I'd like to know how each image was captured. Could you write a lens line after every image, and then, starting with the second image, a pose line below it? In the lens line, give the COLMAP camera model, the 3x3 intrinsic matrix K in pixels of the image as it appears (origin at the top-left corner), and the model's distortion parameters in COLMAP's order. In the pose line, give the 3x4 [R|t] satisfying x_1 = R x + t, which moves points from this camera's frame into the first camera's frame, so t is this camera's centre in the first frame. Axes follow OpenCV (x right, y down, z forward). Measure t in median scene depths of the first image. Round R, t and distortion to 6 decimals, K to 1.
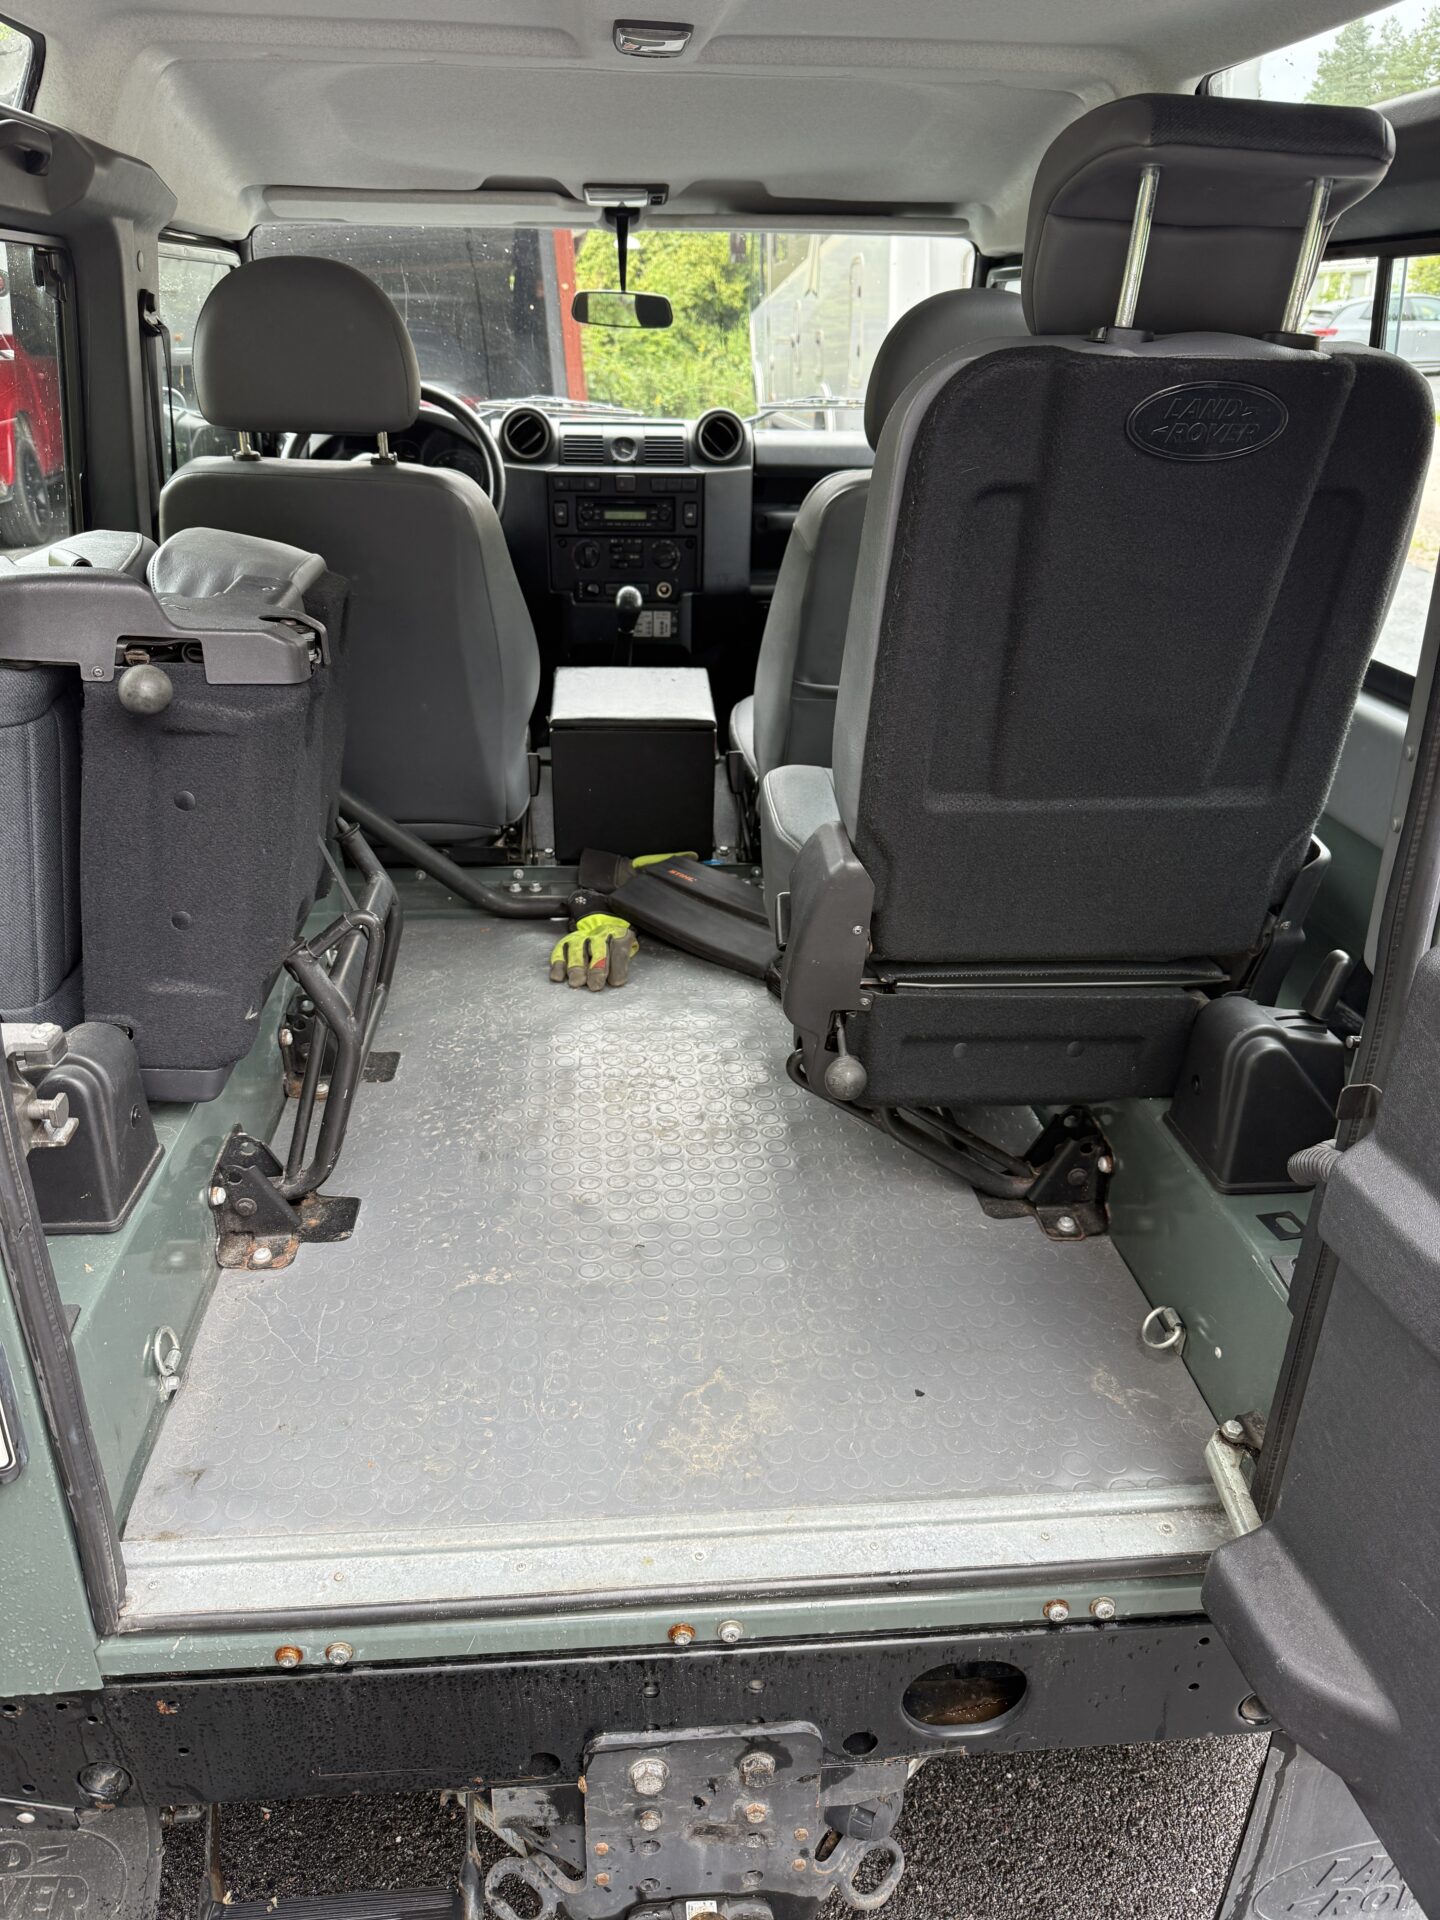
lens RADIAL K [[1353.2, 0, 708.0], [0, 1353.2, 953.6], [0, 0, 1]] dist [0.046425, -0.047418]
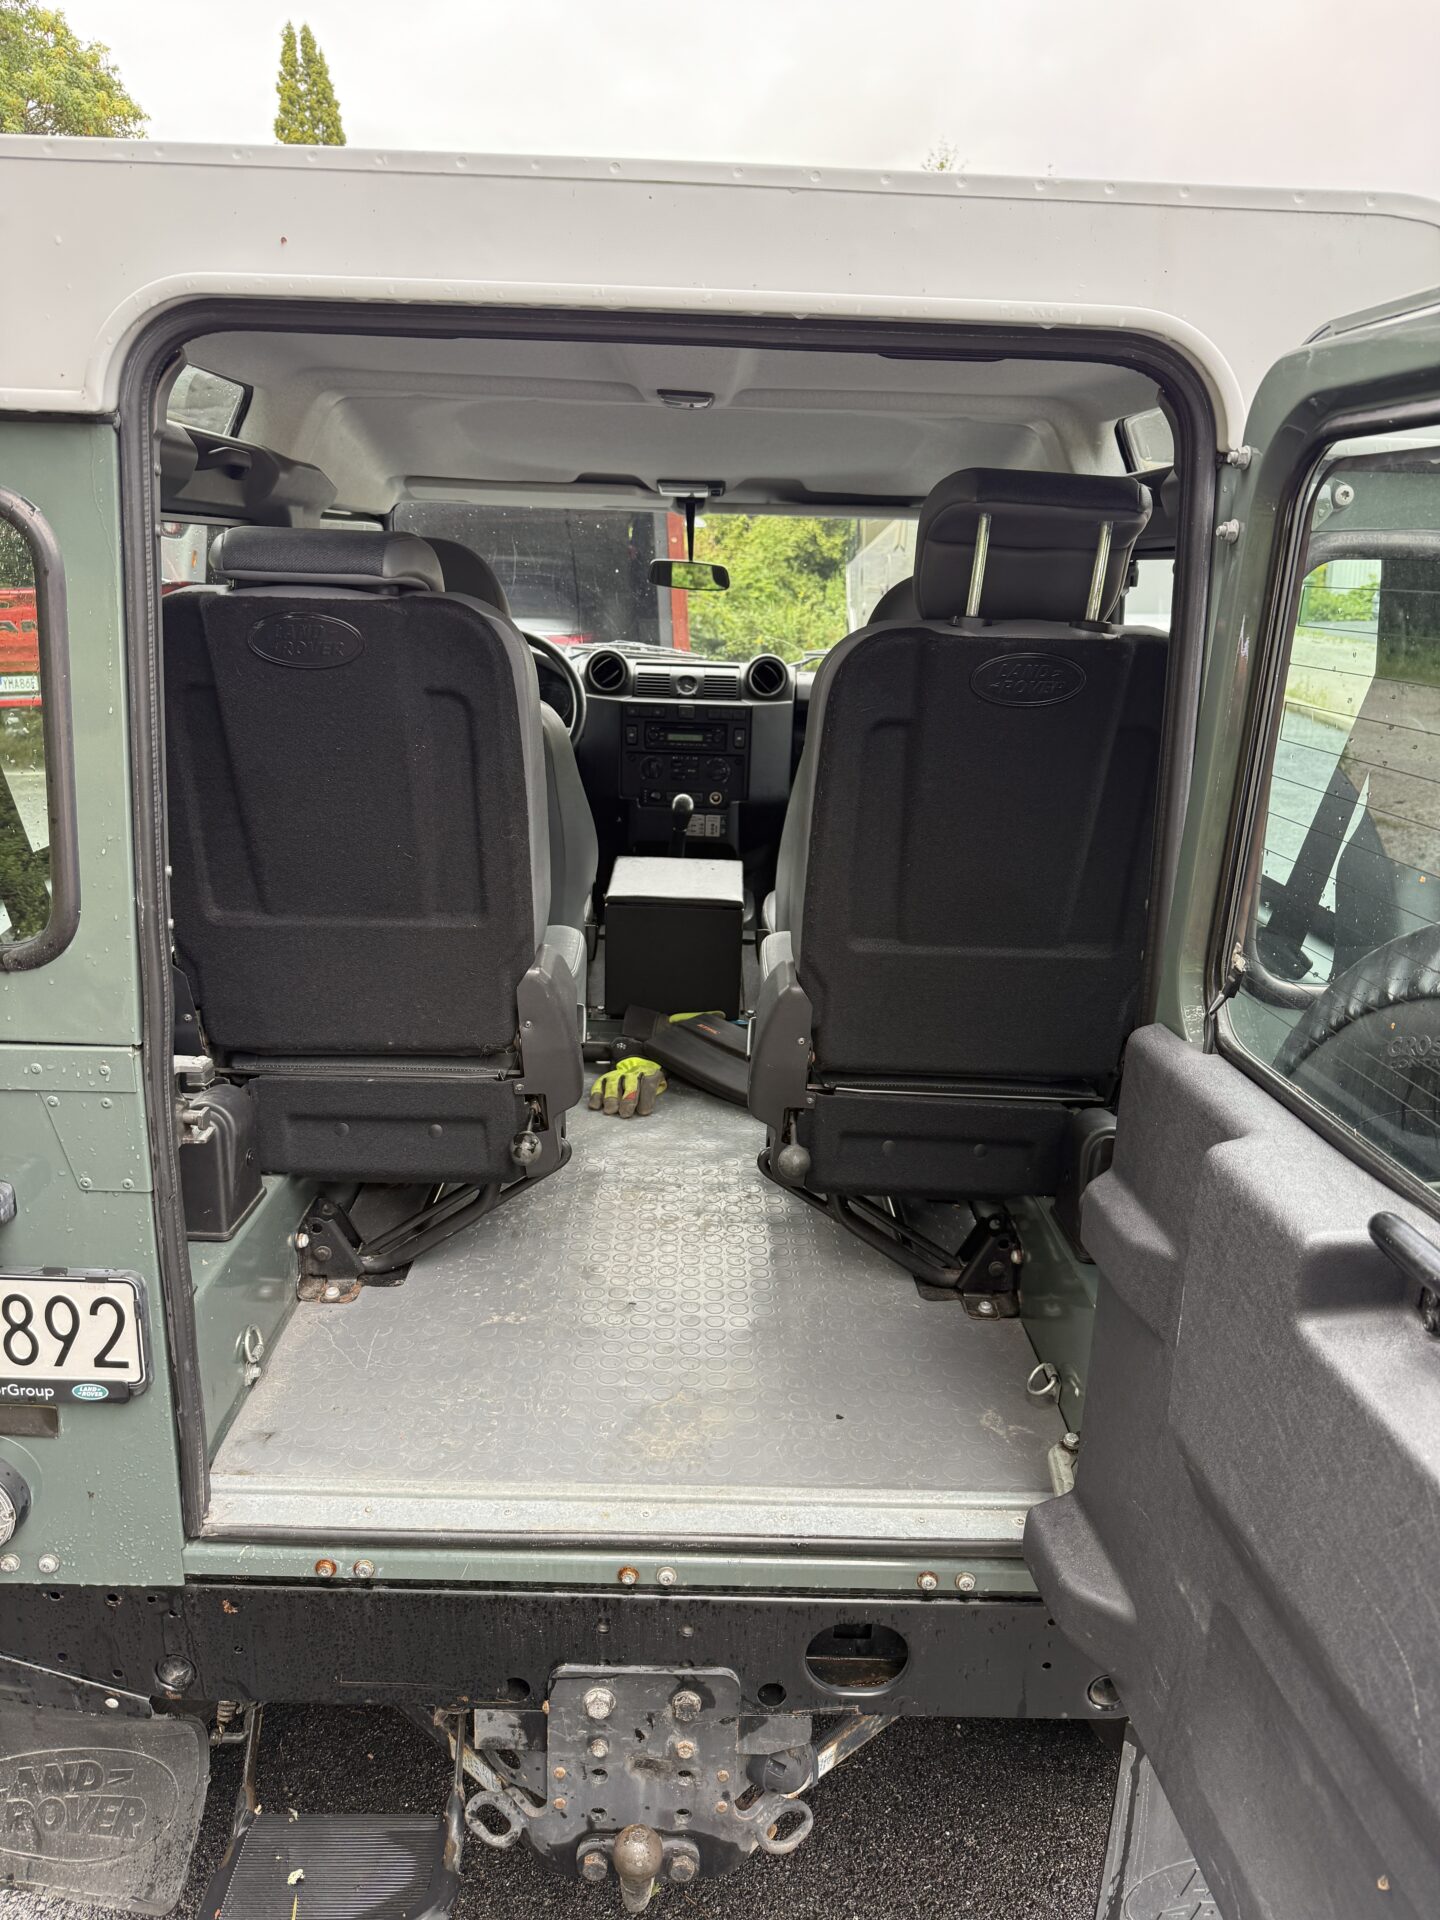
lens RADIAL K [[1339.6, 0, 720.6], [0, 1339.6, 968.8], [0, 0, 1]] dist [0.066639, -0.070524]
pose [[0.997438, 0.036879, -0.061302, 0.109123], [-0.045338, 0.988700, -0.142886, 0.099987], [0.055340, 0.145299, 0.987839, -0.291683]]
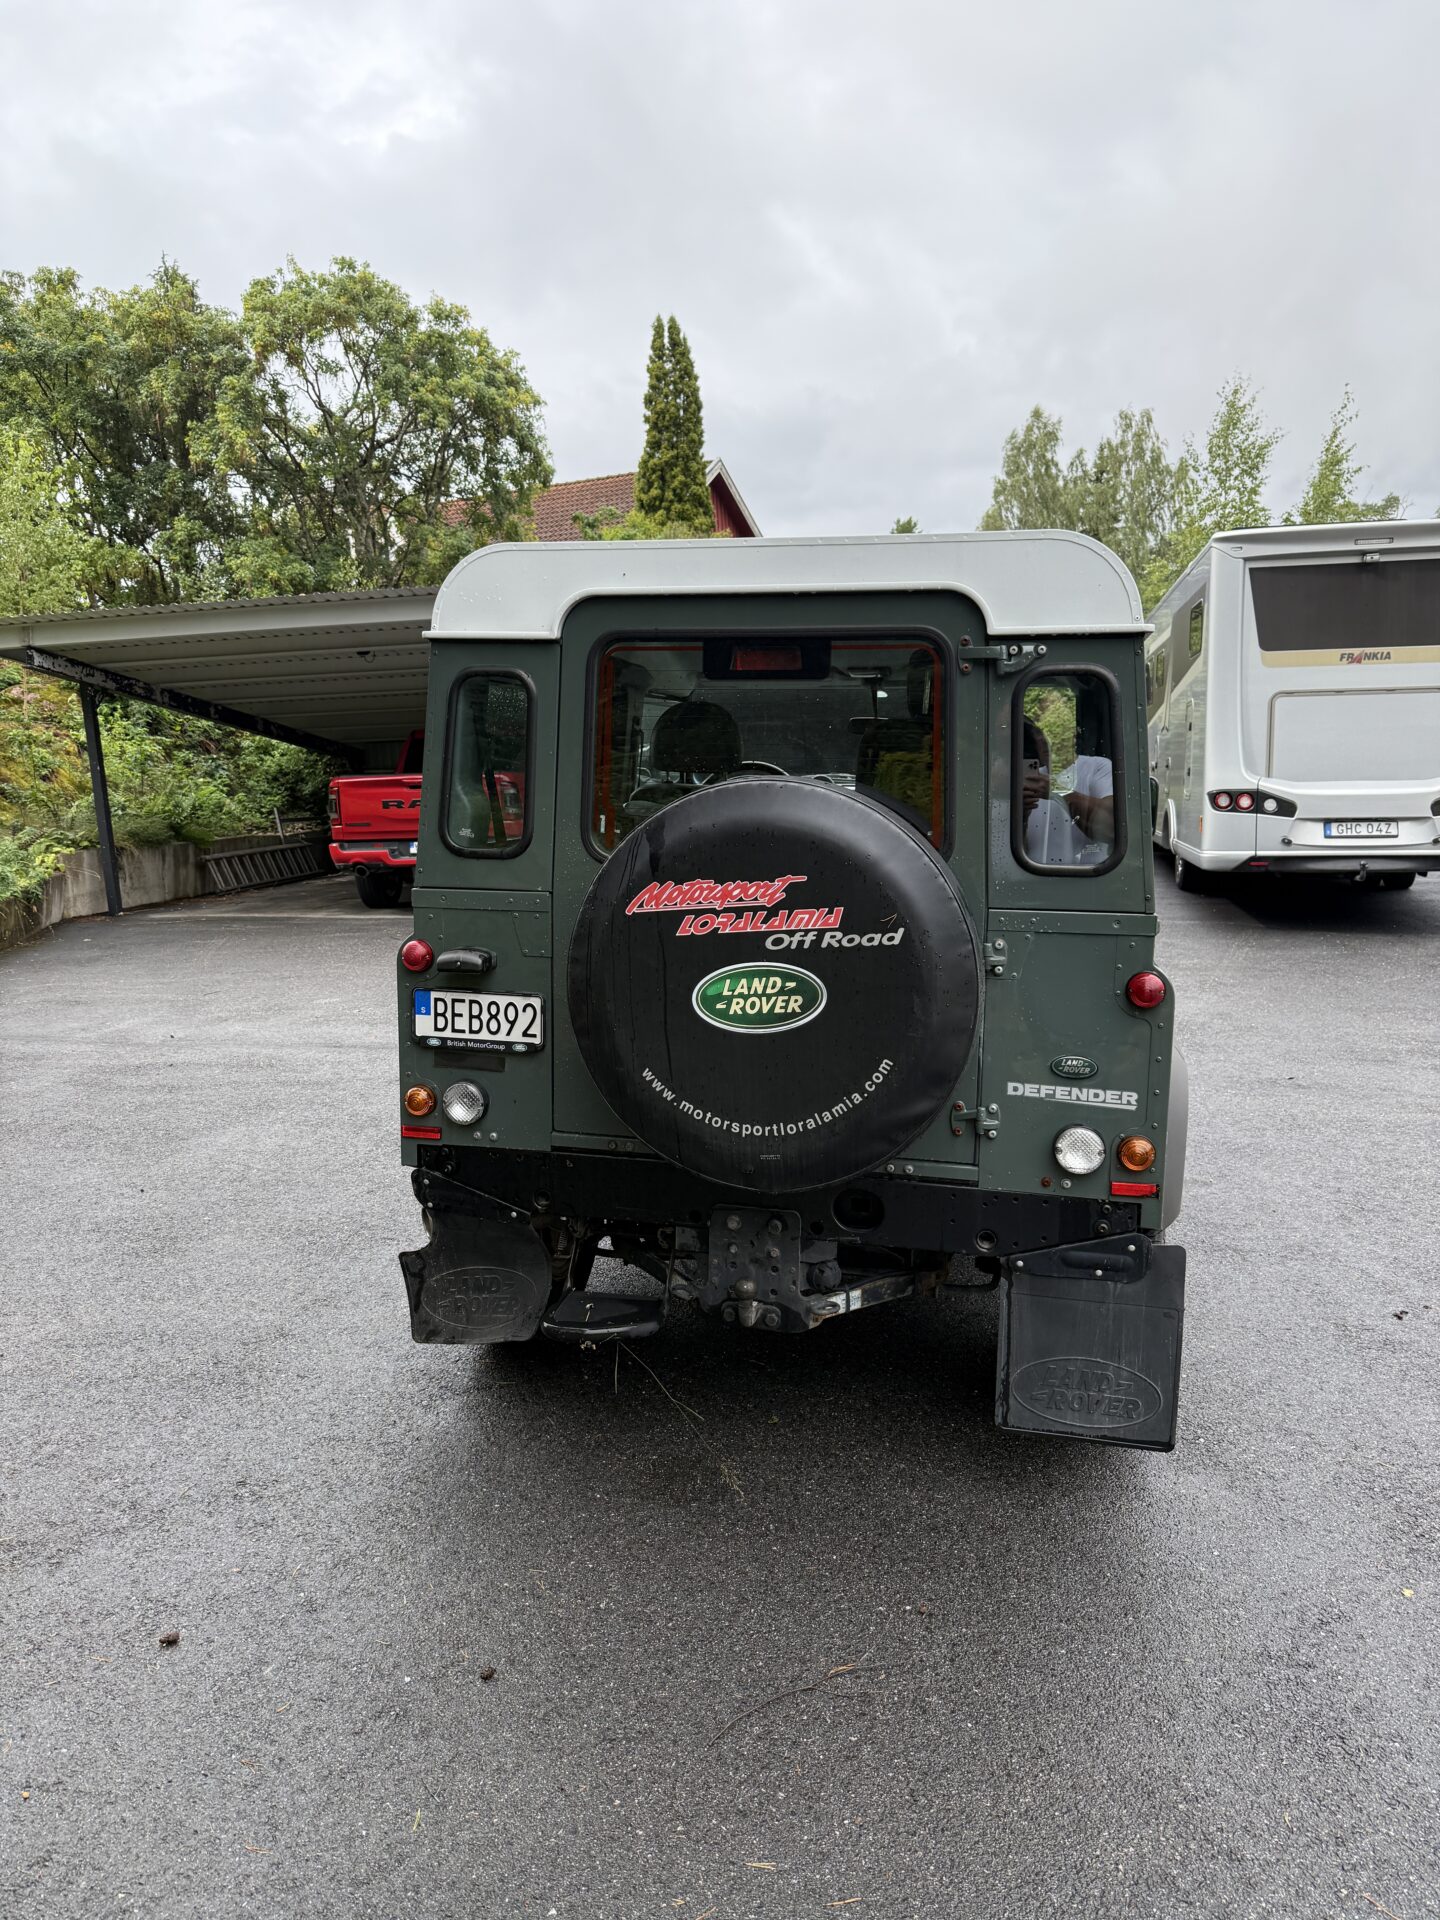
lens RADIAL K [[1416.2, 0, 718.5], [0, 1416.2, 982.1], [0, 0, 1]] dist [0.003822, 0.651567]
pose [[0.952741, 0.045629, -0.300338, 0.661066], [-0.127808, 0.957106, -0.260025, 0.794635], [0.275591, 0.286122, 0.917706, -1.486597]]
